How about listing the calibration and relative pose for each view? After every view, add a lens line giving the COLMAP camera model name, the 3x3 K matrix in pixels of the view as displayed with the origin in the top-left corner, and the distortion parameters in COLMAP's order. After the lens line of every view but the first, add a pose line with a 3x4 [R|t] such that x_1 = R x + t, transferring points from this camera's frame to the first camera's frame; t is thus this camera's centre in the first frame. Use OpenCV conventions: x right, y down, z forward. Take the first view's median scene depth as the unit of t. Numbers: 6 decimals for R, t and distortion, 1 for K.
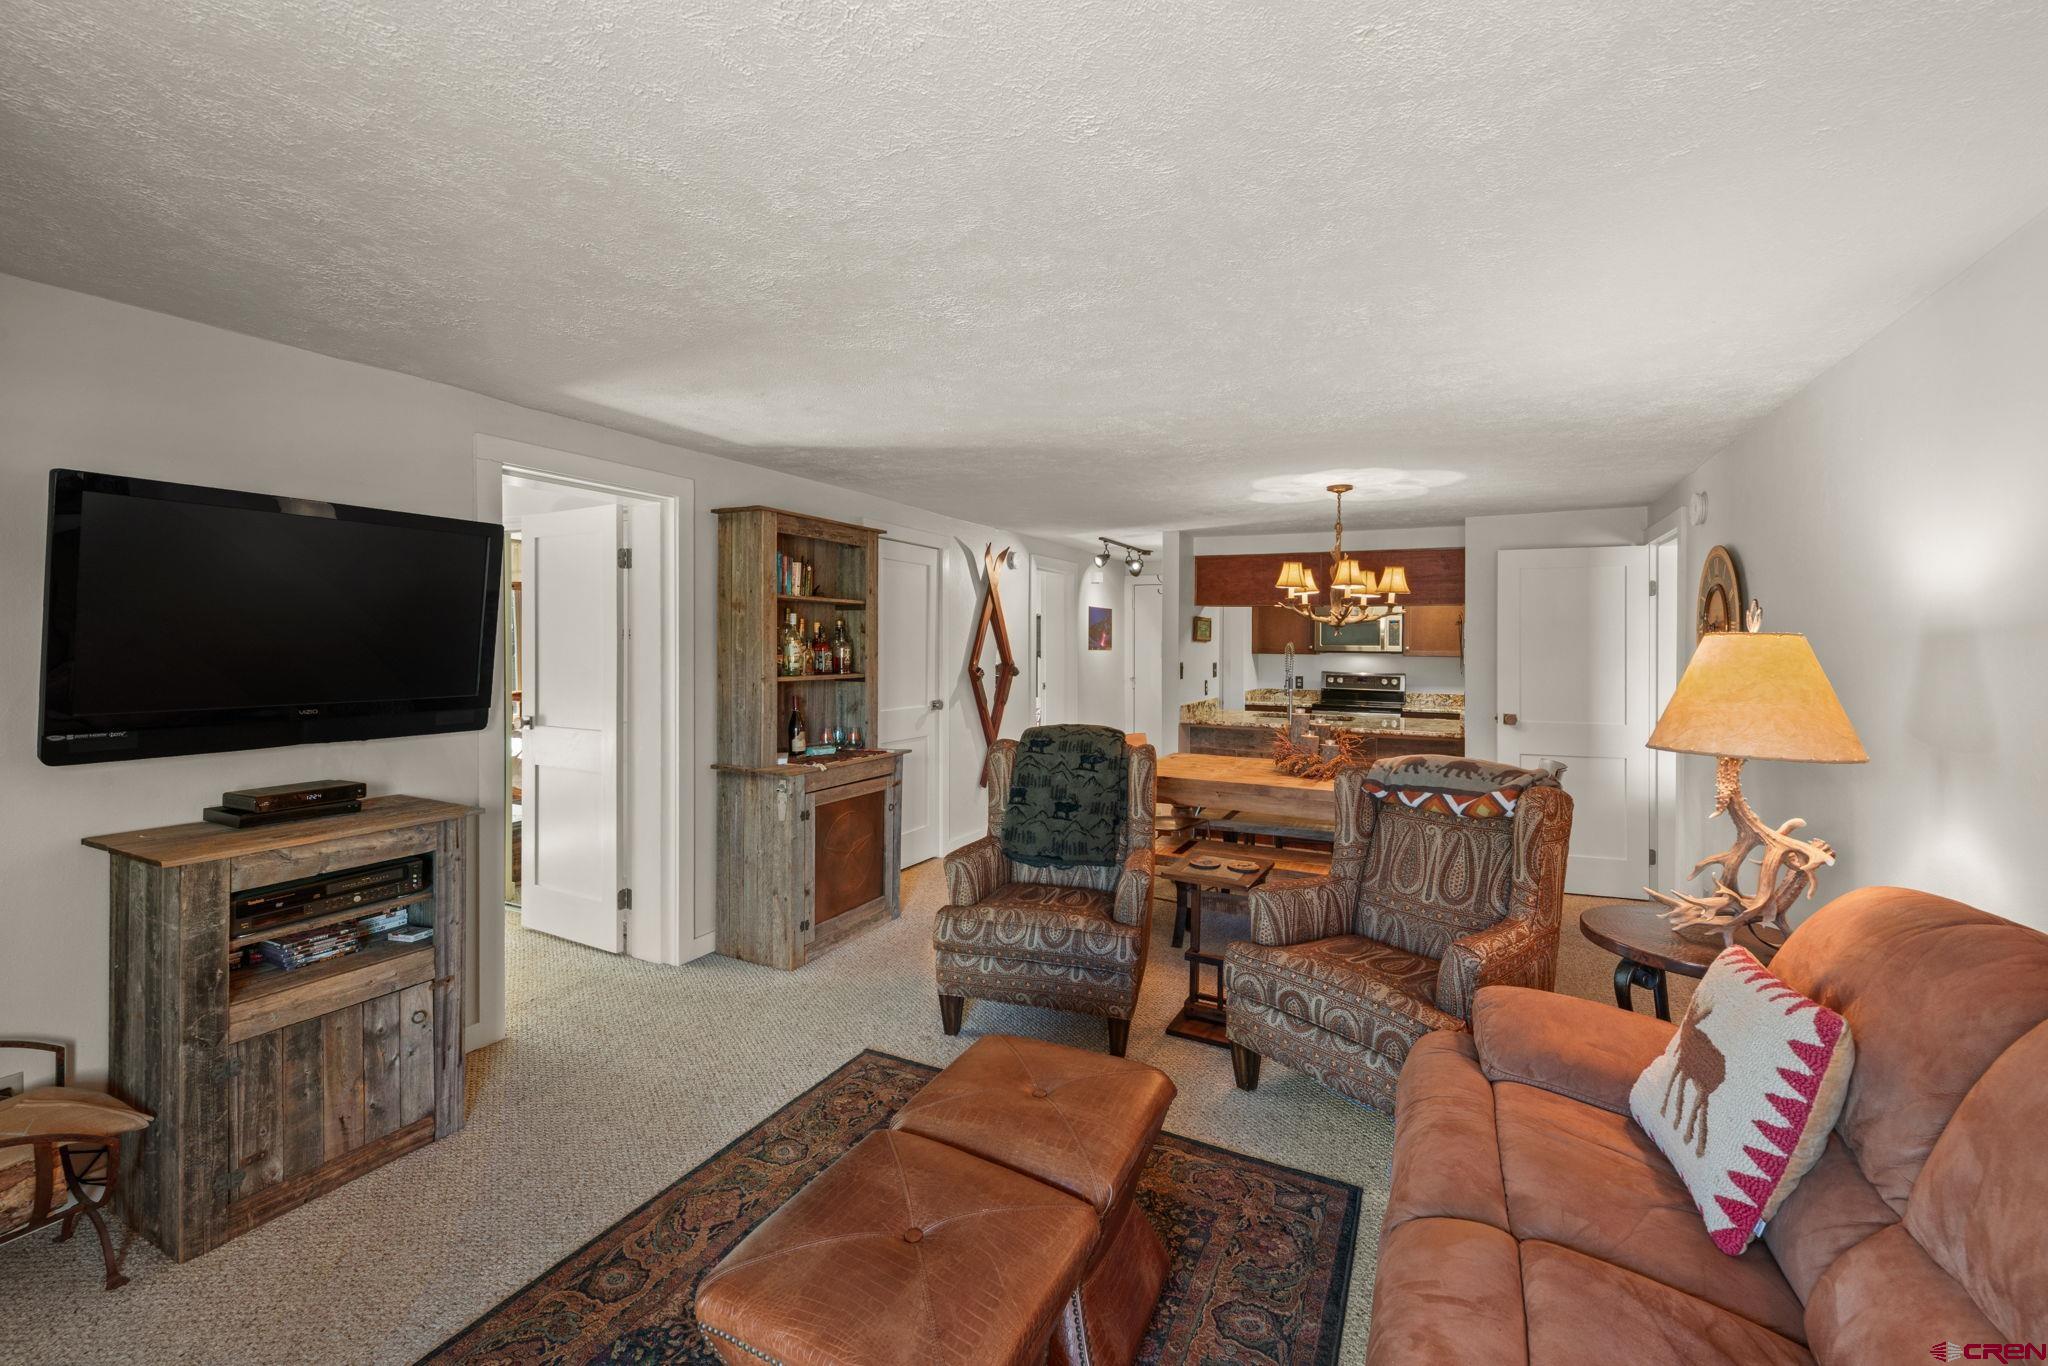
lens RADIAL K [[843.4, 0, 1013.6], [0, 843.4, 669.2], [0, 0, 1]] dist [0.003352, -0.001003]
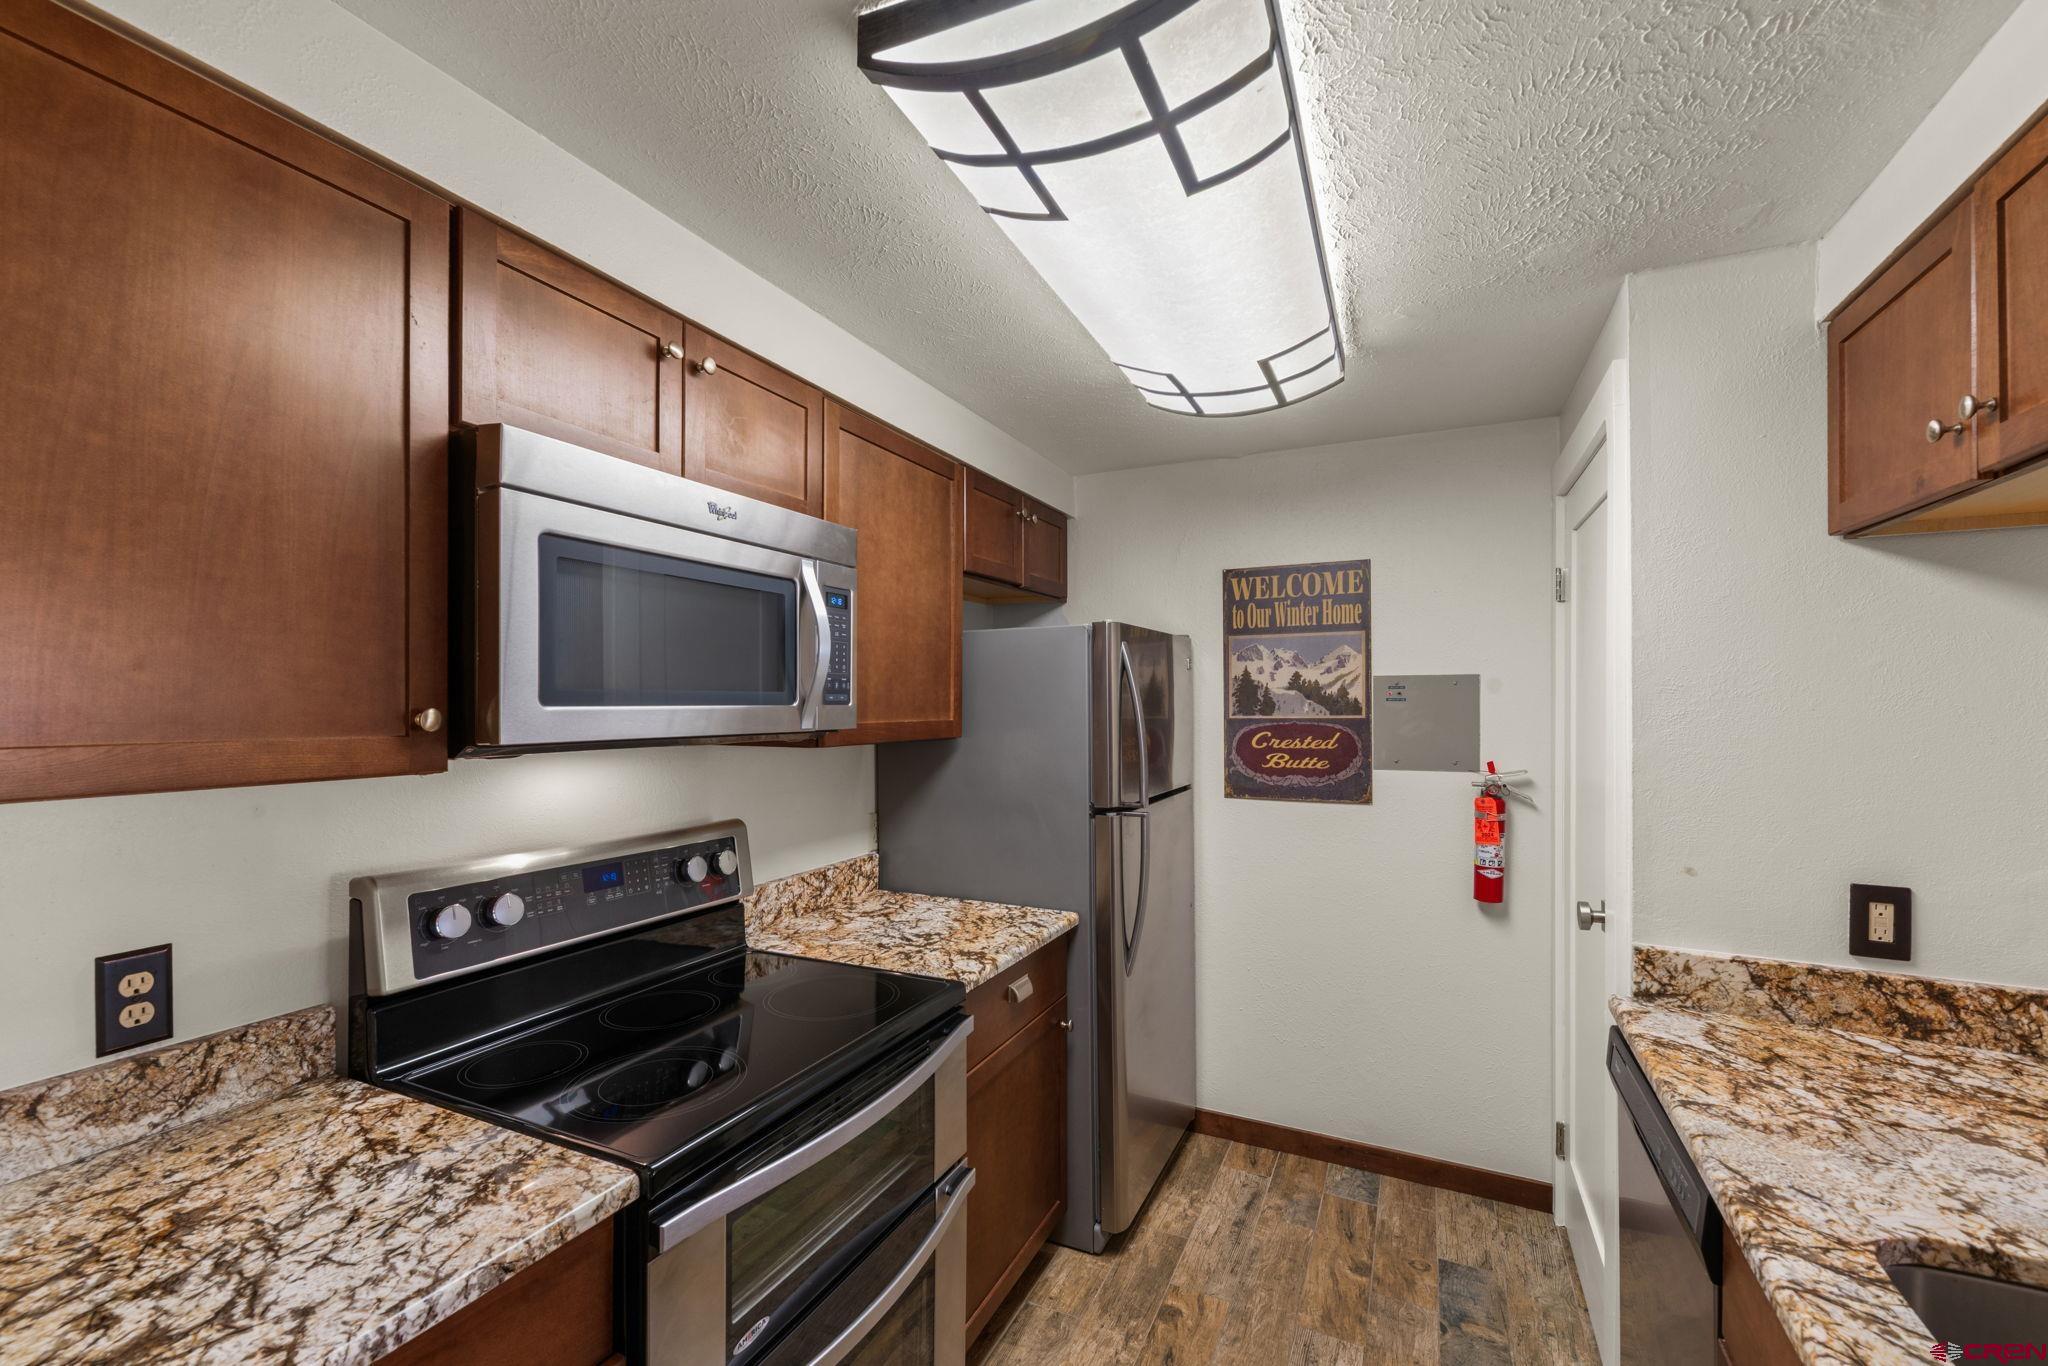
lens RADIAL K [[855.8, 0, 1015.4], [0, 855.8, 700.2], [0, 0, 1]] dist [0.000143, -0.000804]
pose [[-0.031917, -0.008382, 0.999455, 0.605232], [0.028668, 0.999546, 0.009298, -0.077858], [-0.999079, 0.028949, -0.031662, 2.557448]]
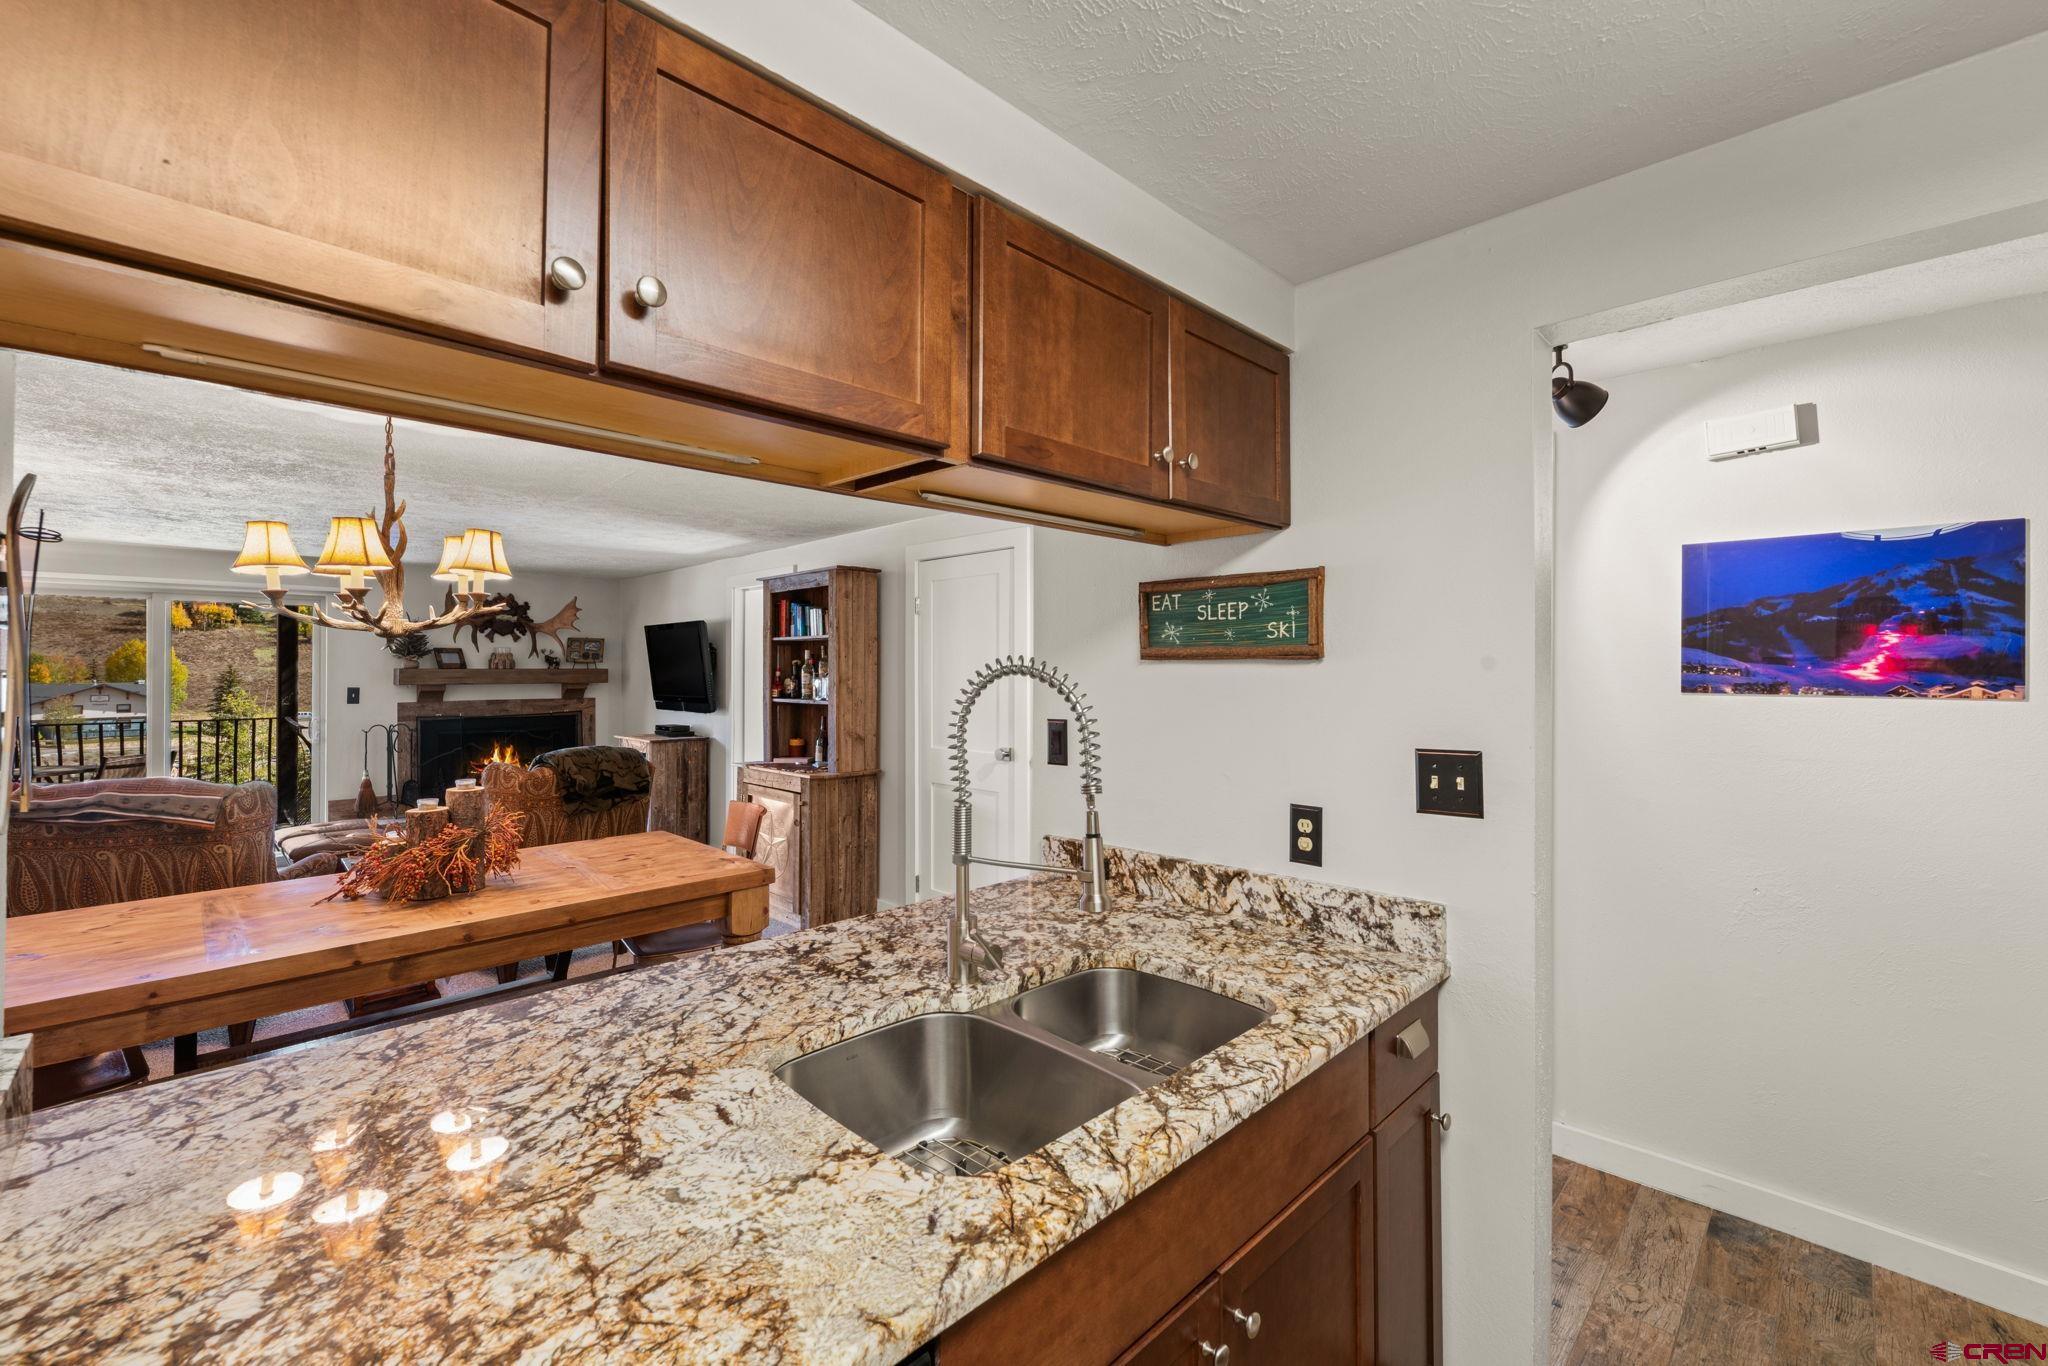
lens RADIAL K [[843.4, 0, 1013.6], [0, 843.4, 669.2], [0, 0, 1]] dist [0.003352, -0.001003]
pose [[-0.304075, -0.013535, -0.952552, 1.196873], [-0.033603, 0.999429, -0.003475, -0.060065], [0.952055, 0.030952, -0.304357, 2.349739]]
